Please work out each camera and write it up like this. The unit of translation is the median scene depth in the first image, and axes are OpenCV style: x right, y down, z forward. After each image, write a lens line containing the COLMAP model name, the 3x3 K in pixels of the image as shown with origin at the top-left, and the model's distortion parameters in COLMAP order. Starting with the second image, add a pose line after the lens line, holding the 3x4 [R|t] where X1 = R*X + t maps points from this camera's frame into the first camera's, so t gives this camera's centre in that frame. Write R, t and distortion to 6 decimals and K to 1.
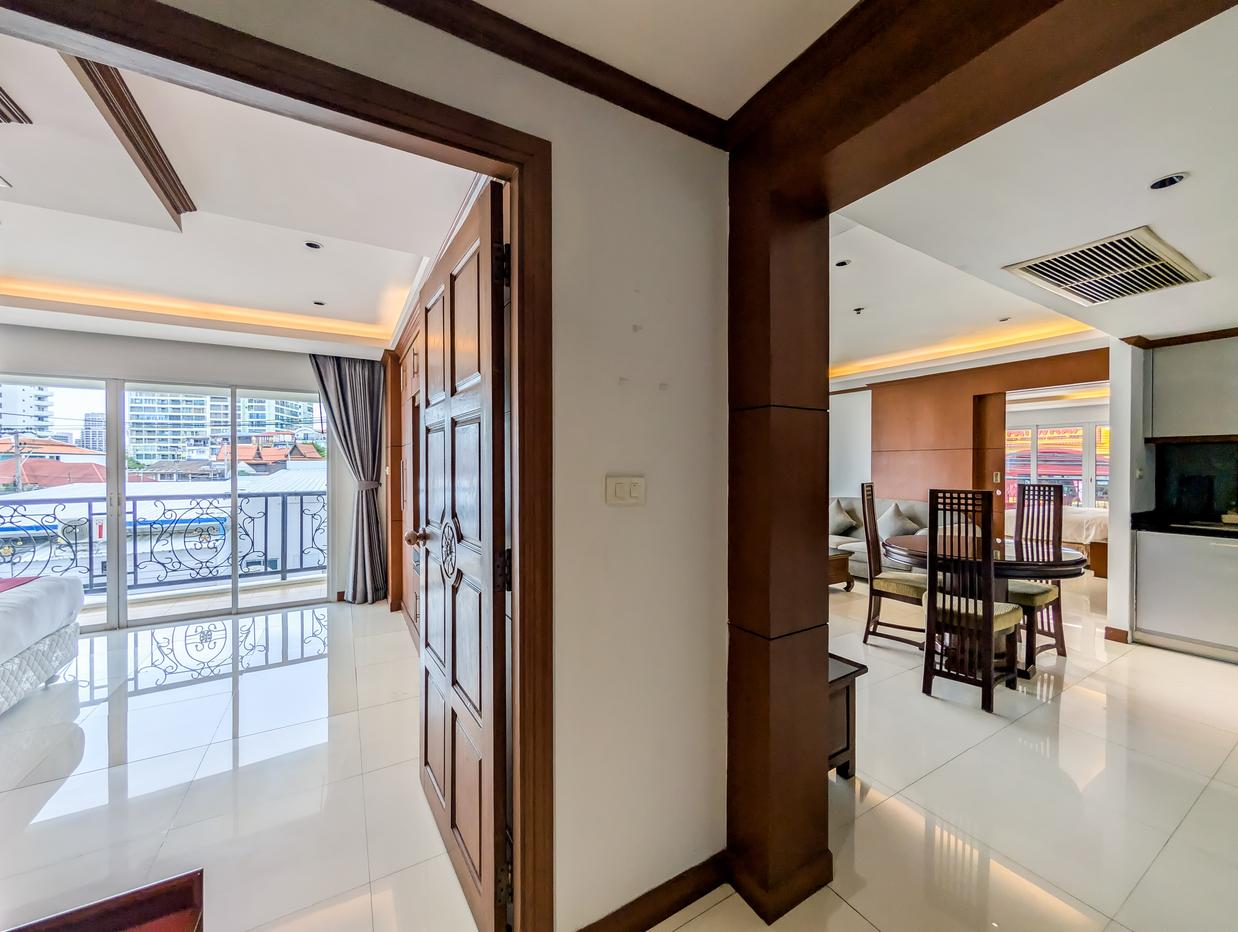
lens RADIAL K [[472.2, 0, 622.2], [0, 472.2, 469.4], [0, 0, 1]] dist [-0.001067, 0.000323]
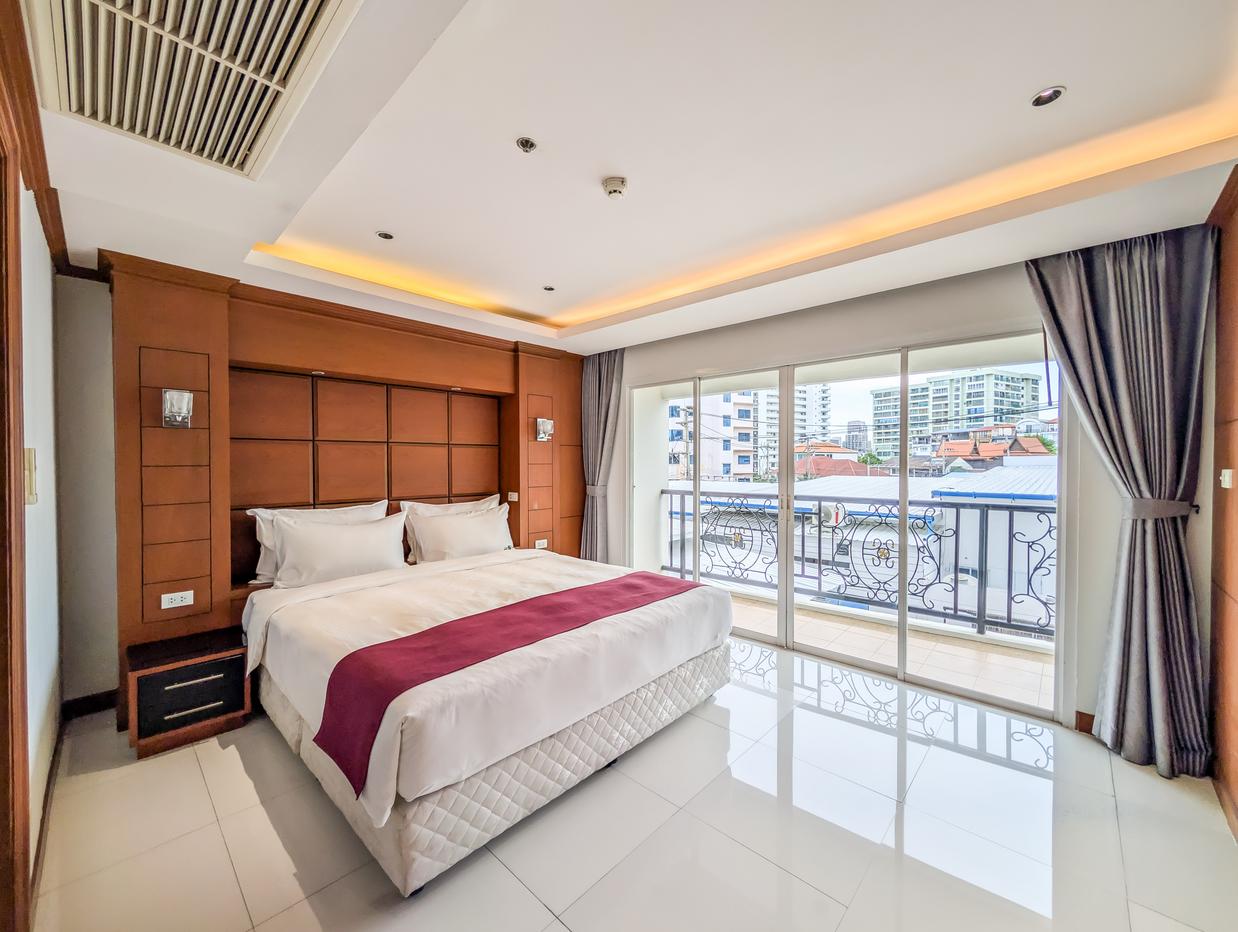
lens RADIAL K [[491.4, 0, 617.3], [0, 491.4, 468.3], [0, 0, 1]] dist [-0.000432, 0.000173]
pose [[0.279966, 0.014107, -0.959906, -0.191473], [-0.008799, 0.999888, 0.012129, -0.005248], [0.959970, 0.005050, 0.280059, 0.302002]]
